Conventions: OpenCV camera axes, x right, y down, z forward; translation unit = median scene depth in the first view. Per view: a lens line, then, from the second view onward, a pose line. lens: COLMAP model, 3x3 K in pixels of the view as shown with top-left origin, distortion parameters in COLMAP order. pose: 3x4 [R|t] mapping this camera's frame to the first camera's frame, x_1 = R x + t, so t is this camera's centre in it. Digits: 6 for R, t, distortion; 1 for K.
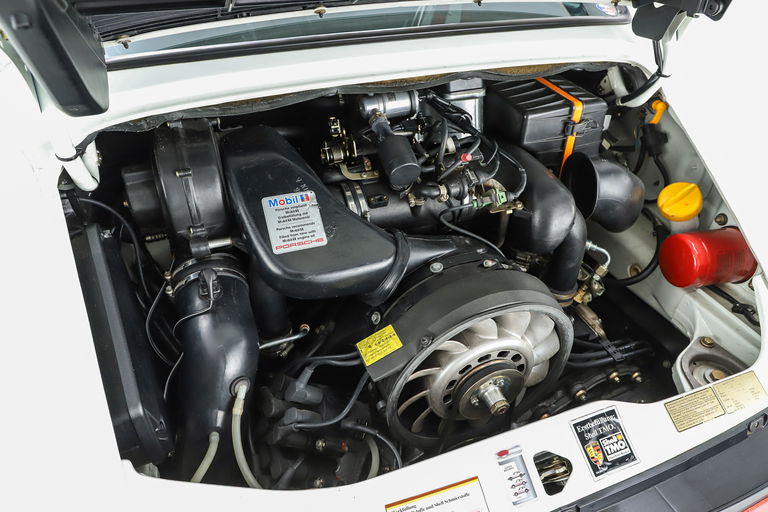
lens RADIAL K [[537.3, 0, 386.0], [0, 537.3, 255.5], [0, 0, 1]] dist [-0.026125, 0.004521]
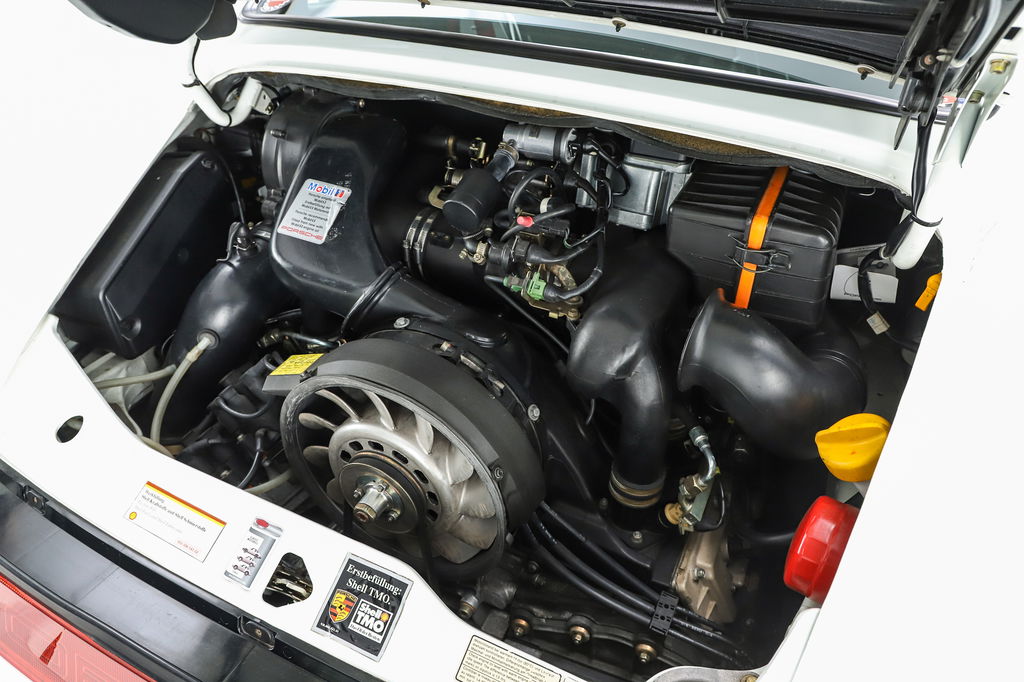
lens RADIAL K [[716.3, 0, 515.0], [0, 716.3, 343.4], [0, 0, 1]] dist [-0.026125, 0.004521]
pose [[0.684038, 0.420392, -0.596123, 0.902864], [-0.446112, 0.887675, 0.114093, -0.156063], [0.577127, 0.187893, 0.794745, 0.260801]]
